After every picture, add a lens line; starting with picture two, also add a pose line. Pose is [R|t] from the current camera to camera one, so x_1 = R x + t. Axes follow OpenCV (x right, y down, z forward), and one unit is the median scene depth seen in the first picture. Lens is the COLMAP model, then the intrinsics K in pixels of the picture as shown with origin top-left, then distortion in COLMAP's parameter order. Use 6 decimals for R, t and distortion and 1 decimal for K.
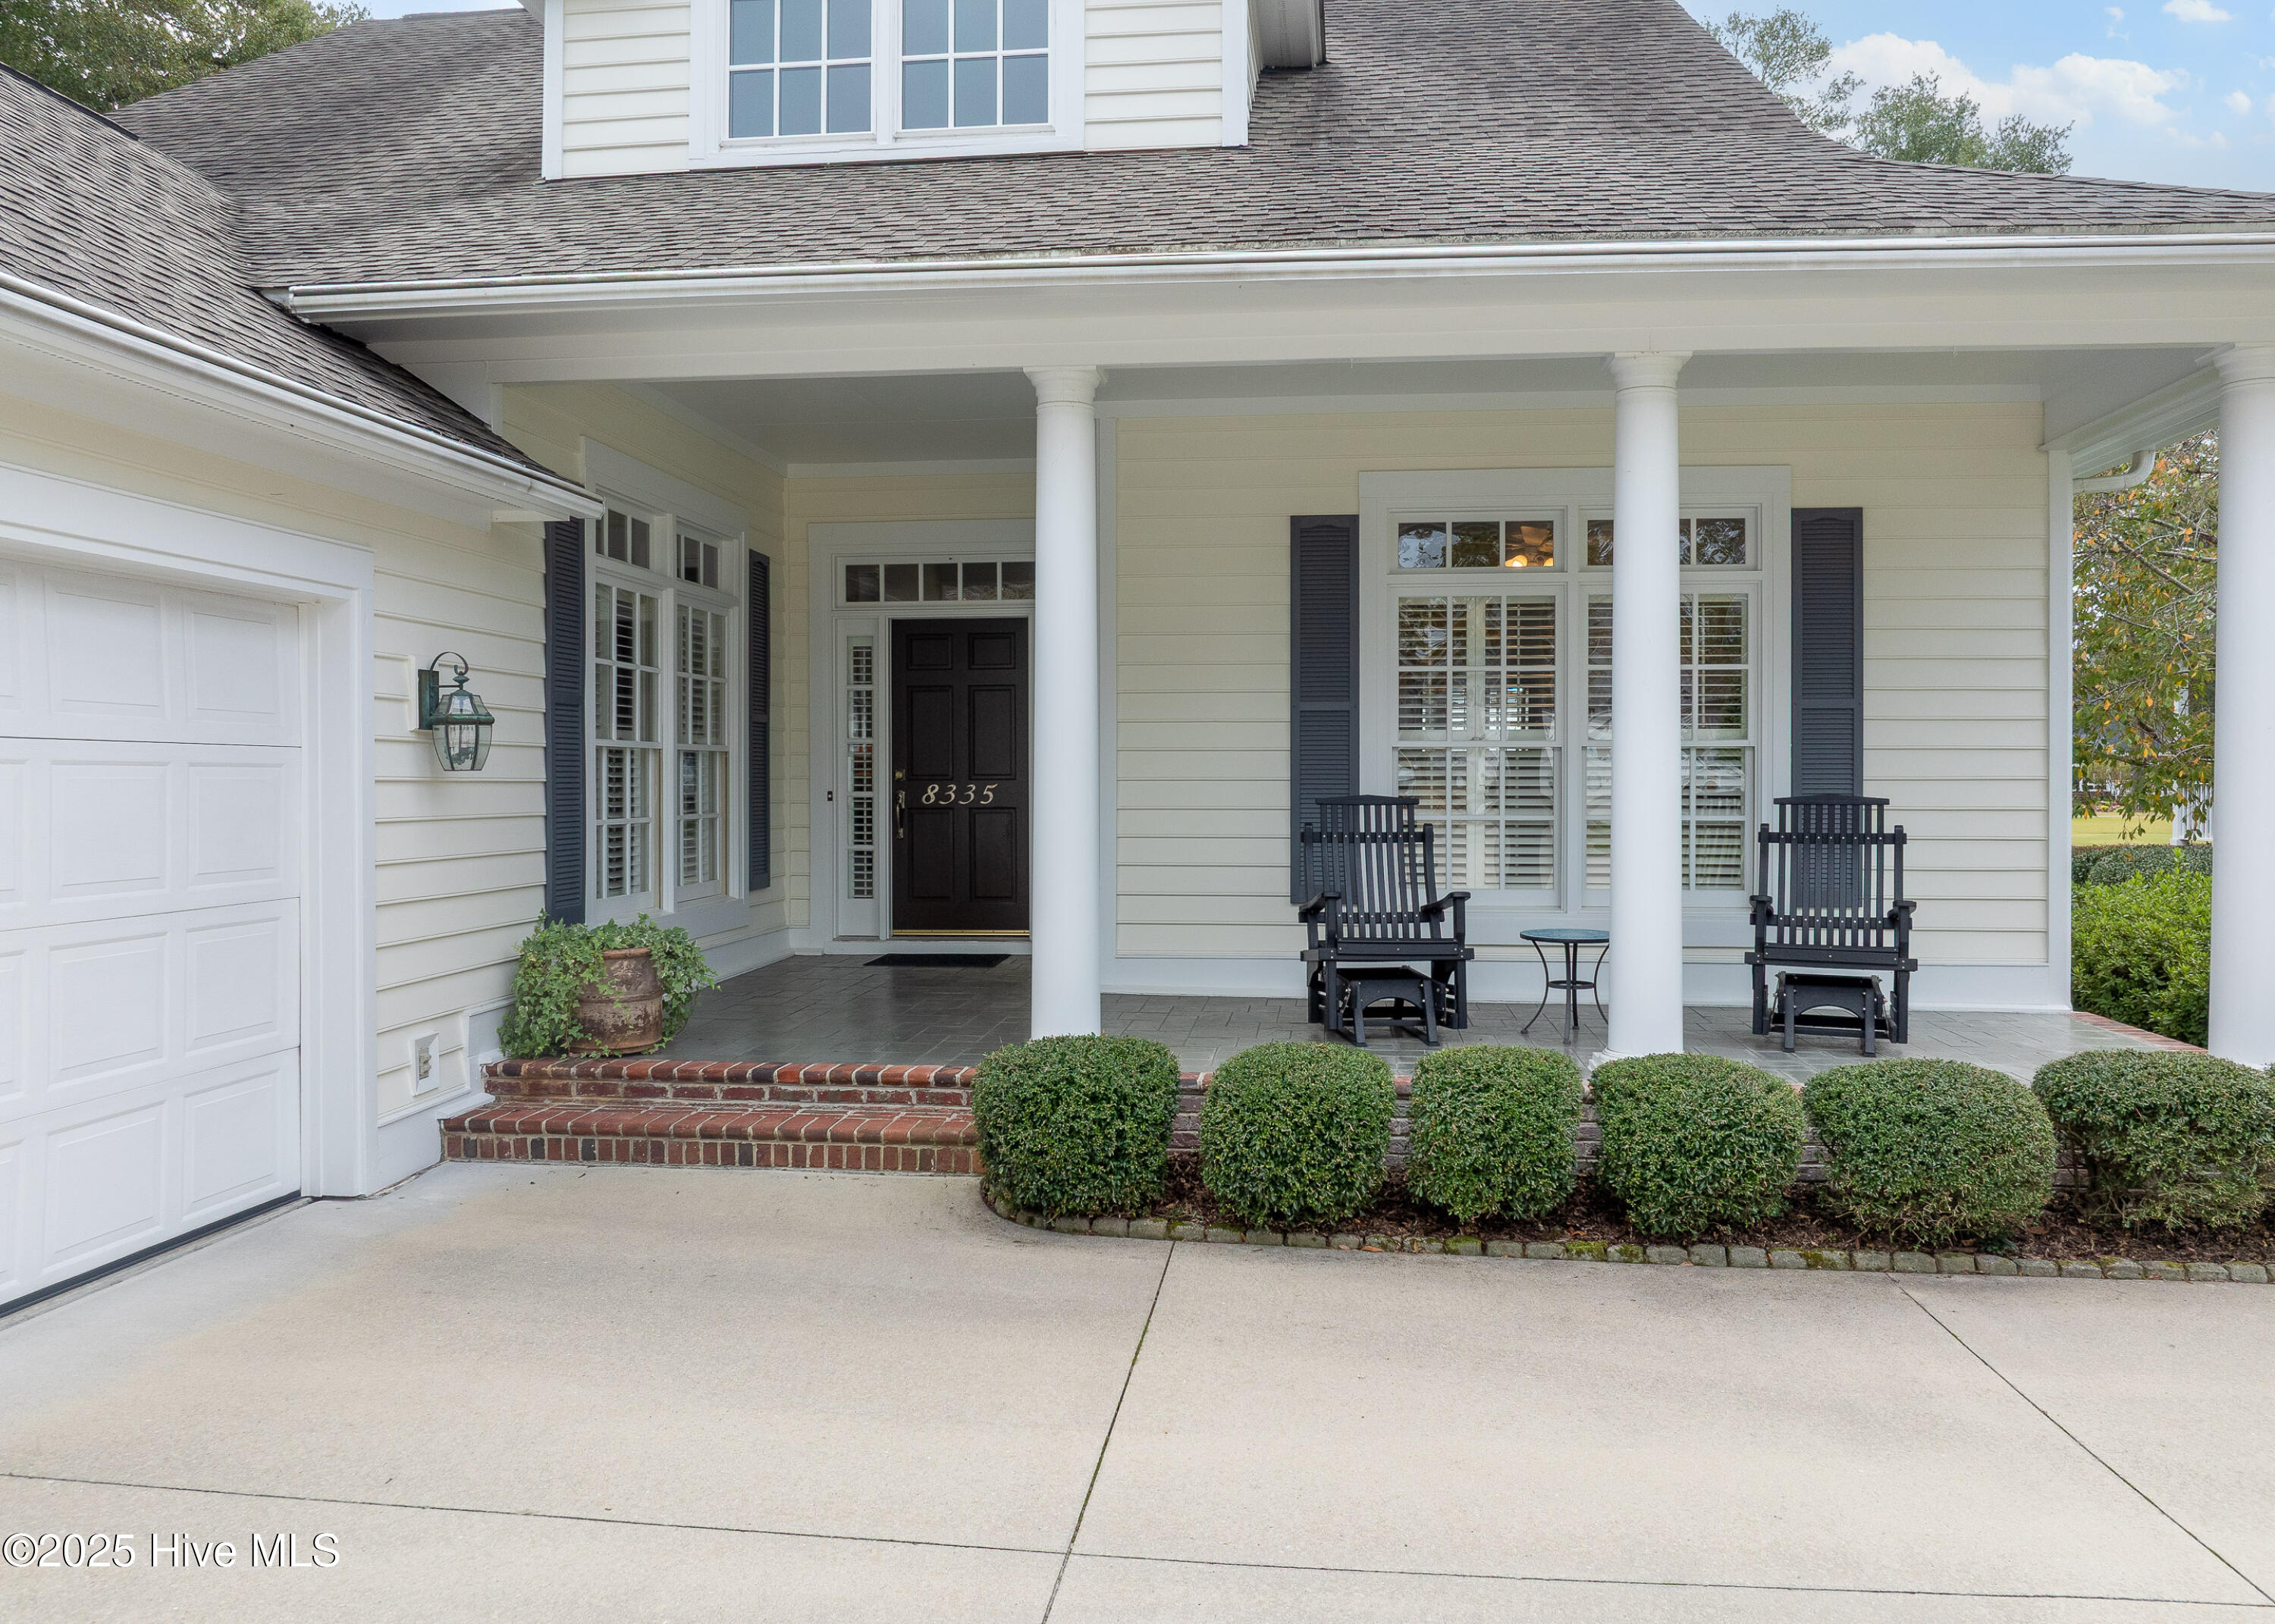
lens RADIAL K [[1677.7, 0, 1161.3], [0, 1677.7, 799.1], [0, 0, 1]] dist [-0.022562, -0.033788]
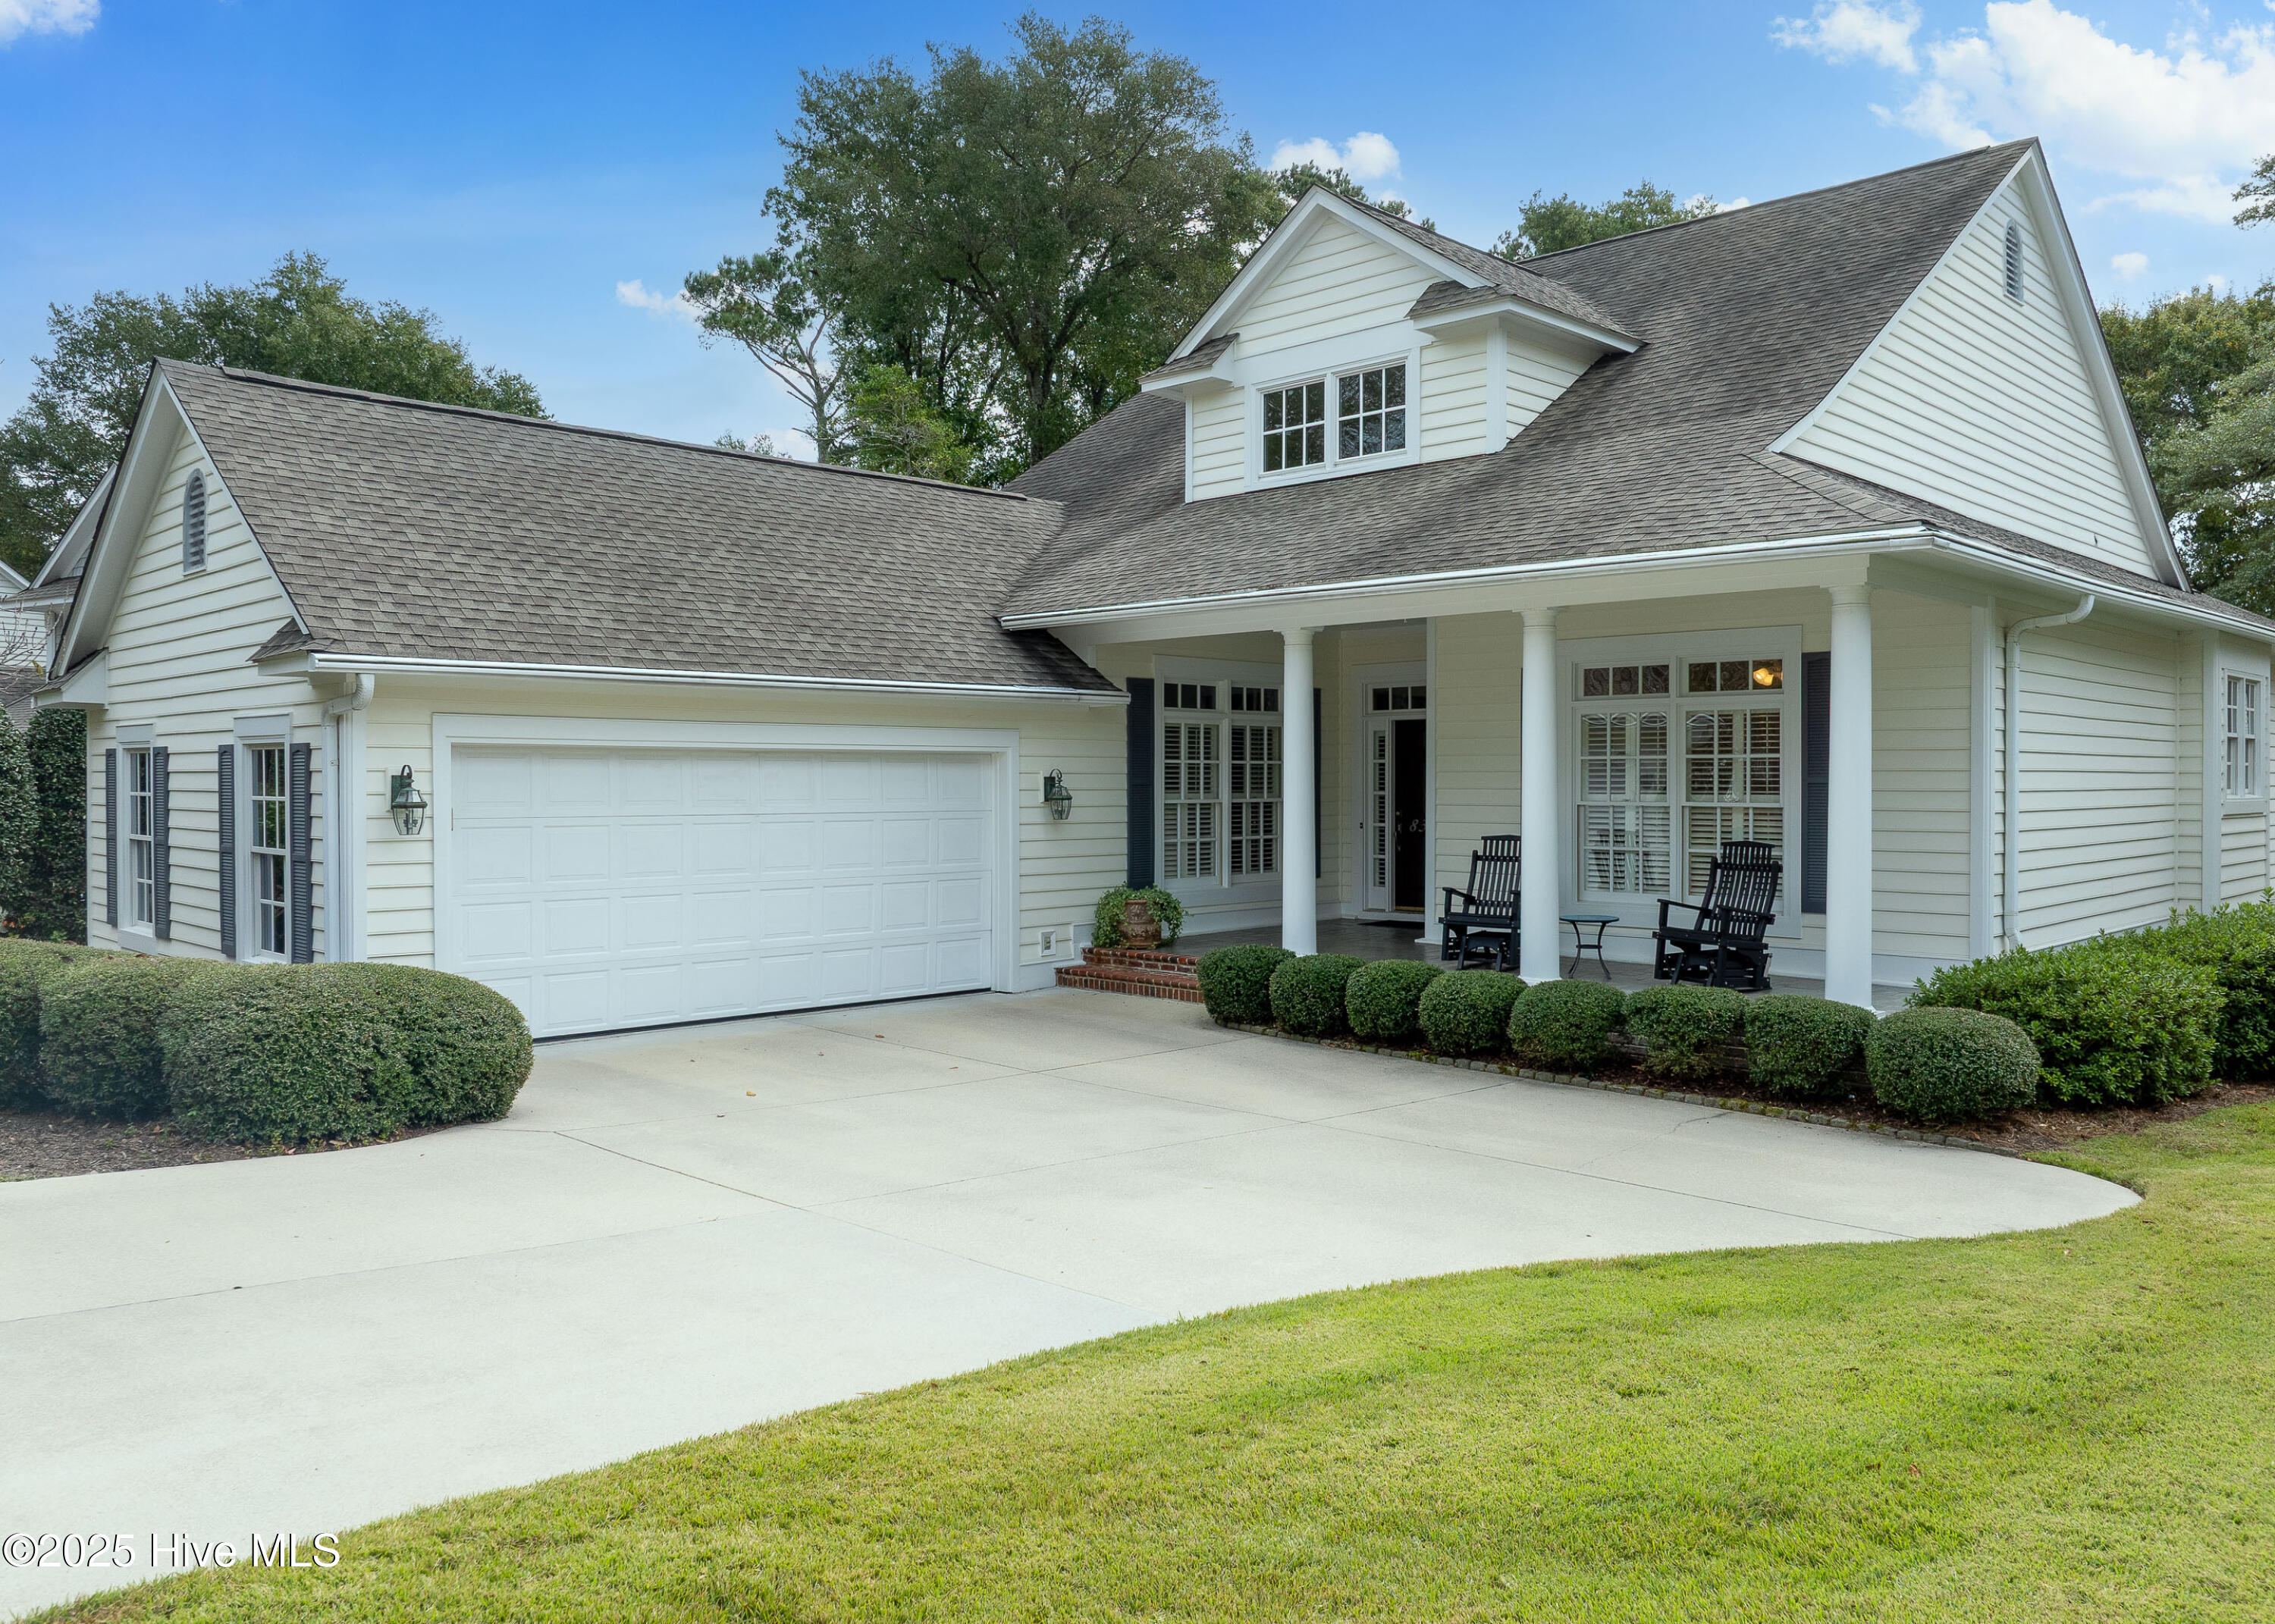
lens RADIAL K [[1677.7, 0, 1161.3], [0, 1677.7, 799.1], [0, 0, 1]] dist [-0.022562, -0.033788]
pose [[0.786219, 0.007486, -0.617903, 1.029551], [-0.007060, 0.999970, 0.003132, -0.048165], [0.617908, 0.001900, 0.786248, -0.686502]]
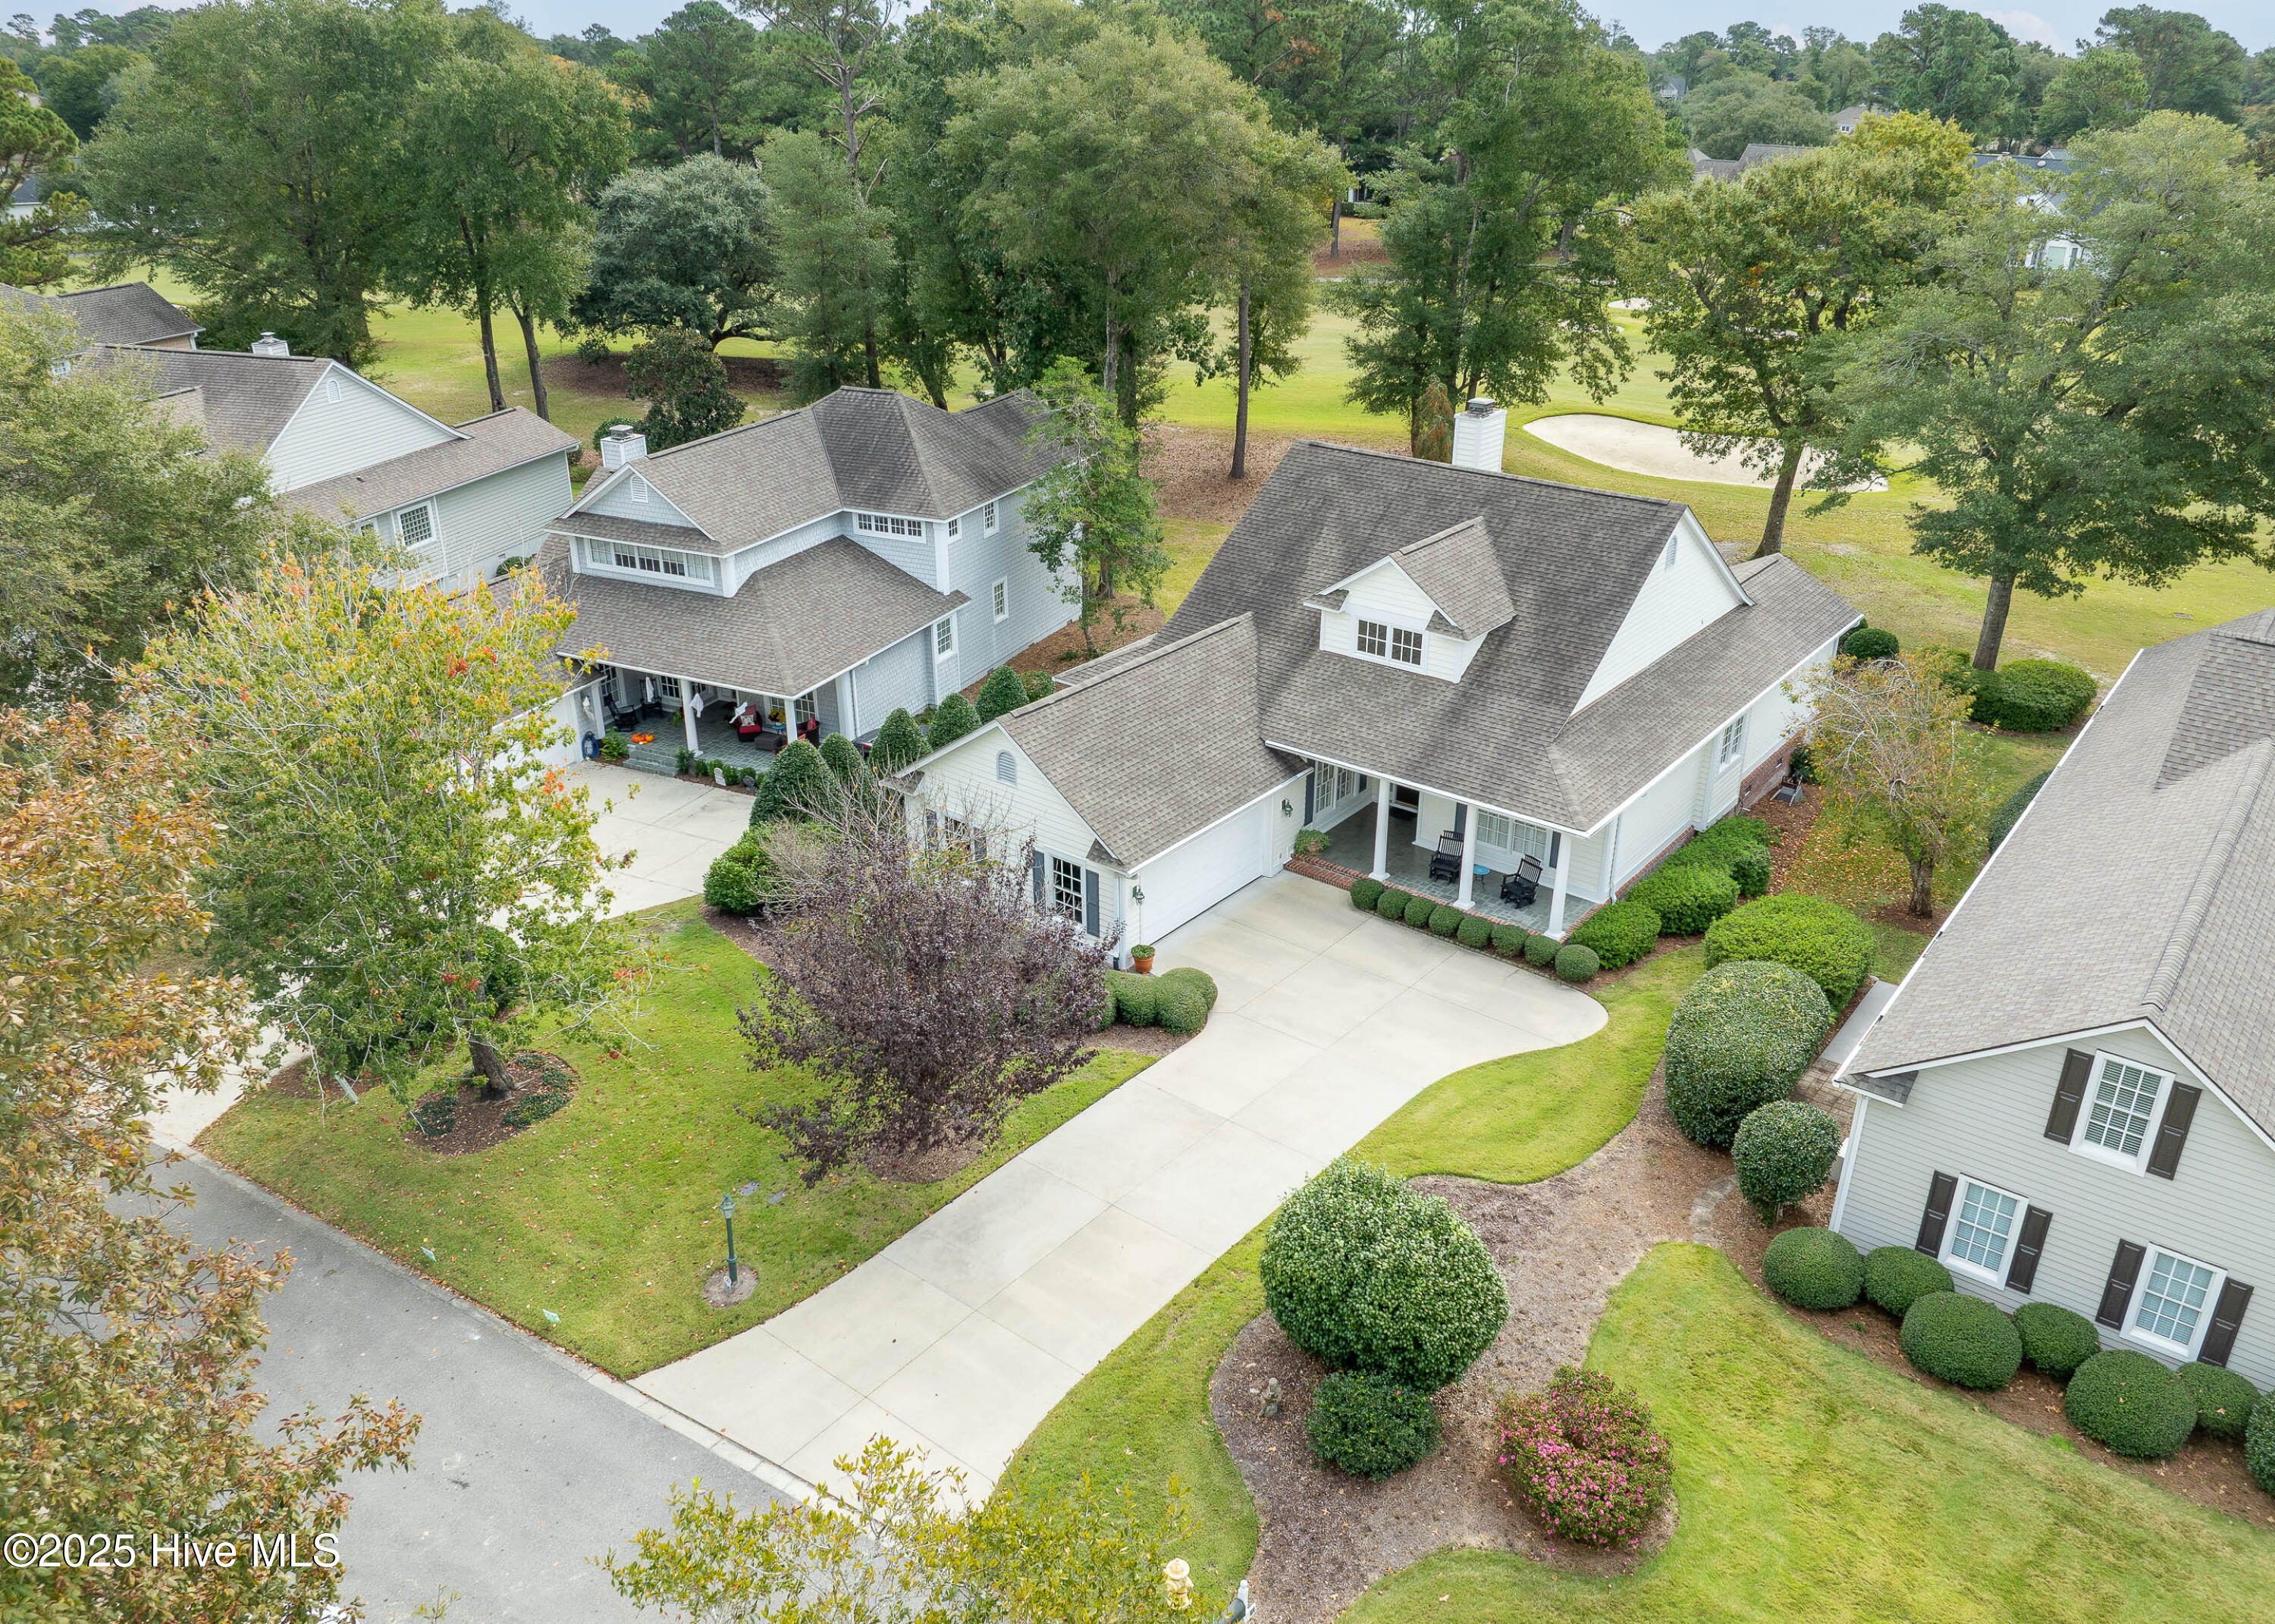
lens RADIAL K [[1677.7, 0, 1161.3], [0, 1677.7, 799.1], [0, 0, 1]] dist [-0.022562, -0.033788]
pose [[0.850169, 0.223315, -0.476806, 1.955517], [-0.011216, 0.913072, 0.407644, -2.377782], [0.526391, -0.341219, 0.778770, -3.734654]]
